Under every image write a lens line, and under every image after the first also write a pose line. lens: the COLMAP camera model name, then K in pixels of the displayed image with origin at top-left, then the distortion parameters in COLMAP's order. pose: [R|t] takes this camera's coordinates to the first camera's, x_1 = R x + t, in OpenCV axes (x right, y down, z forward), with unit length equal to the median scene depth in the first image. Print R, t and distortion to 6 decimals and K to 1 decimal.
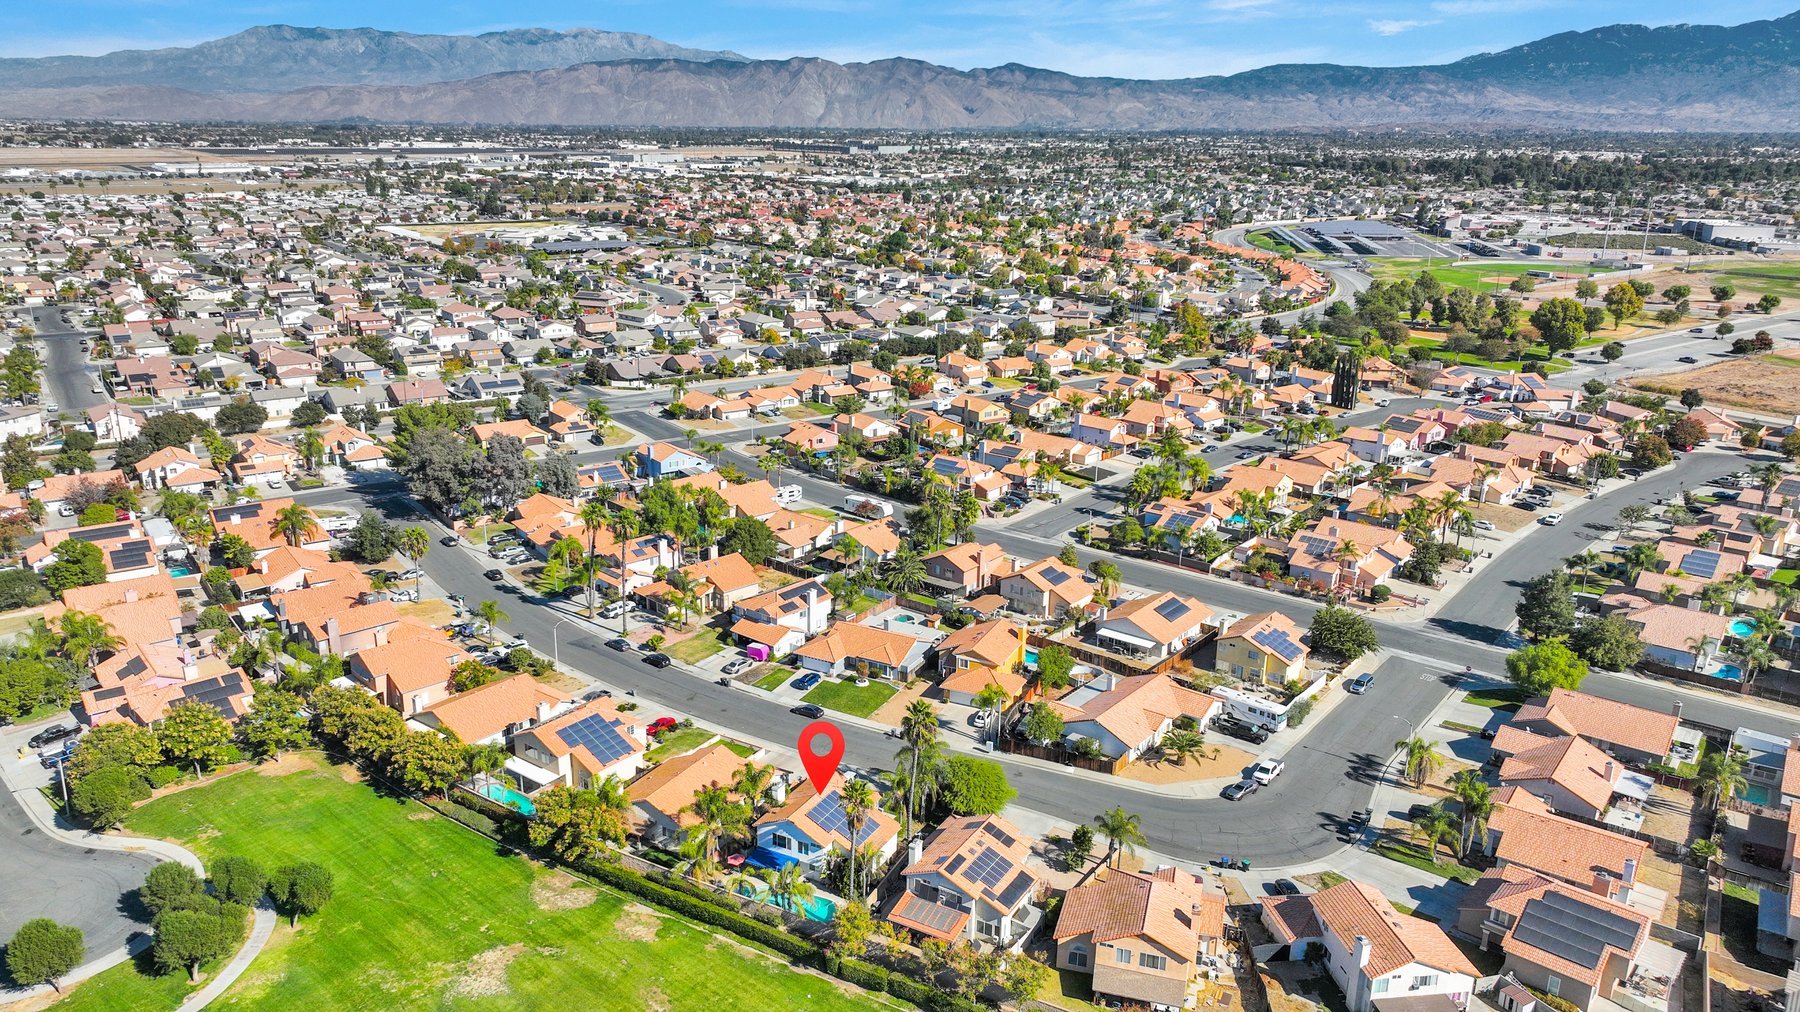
lens RADIAL K [[1283.9, 0, 900.0], [0, 1283.9, 506.0], [0, 0, 1]] dist [0.008321, 0.005620]
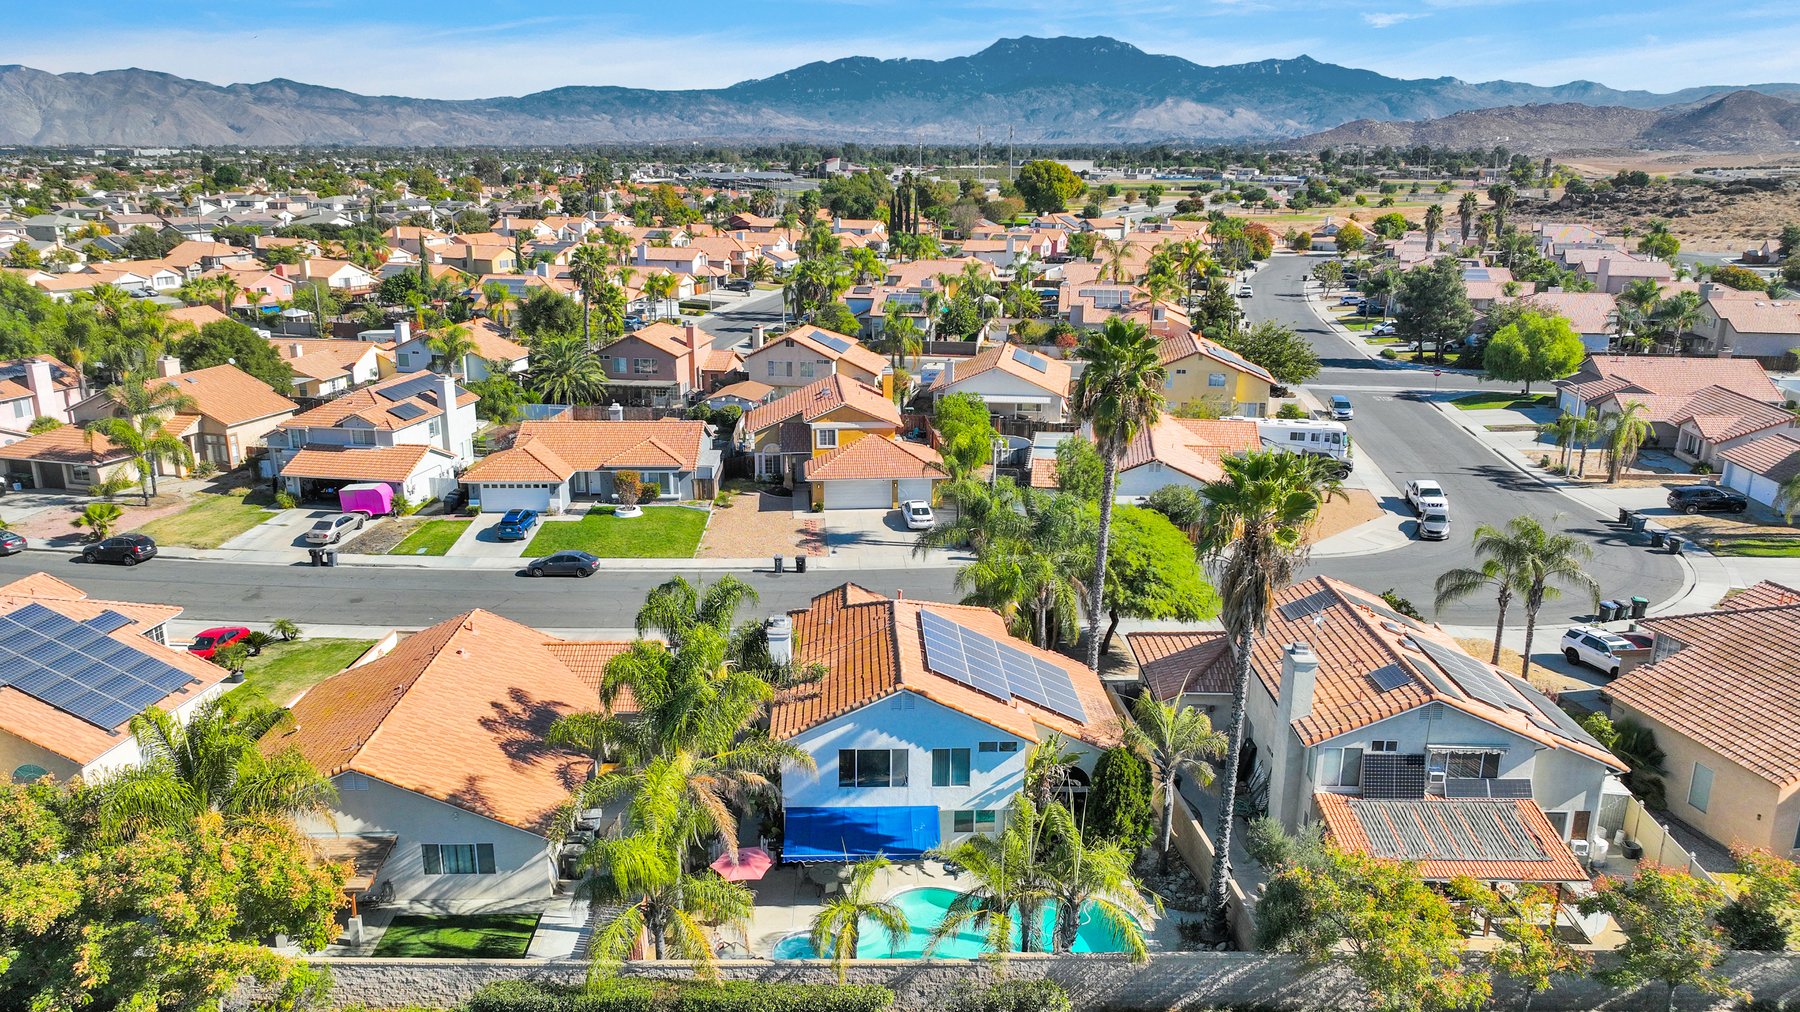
lens RADIAL K [[1283.9, 0, 900.0], [0, 1283.9, 506.0], [0, 0, 1]] dist [0.008321, 0.005620]
pose [[0.870565, -0.147299, 0.469489, -0.162588], [0.155477, 0.987604, 0.021556, 0.136774], [-0.466844, 0.054229, 0.882675, 0.509564]]
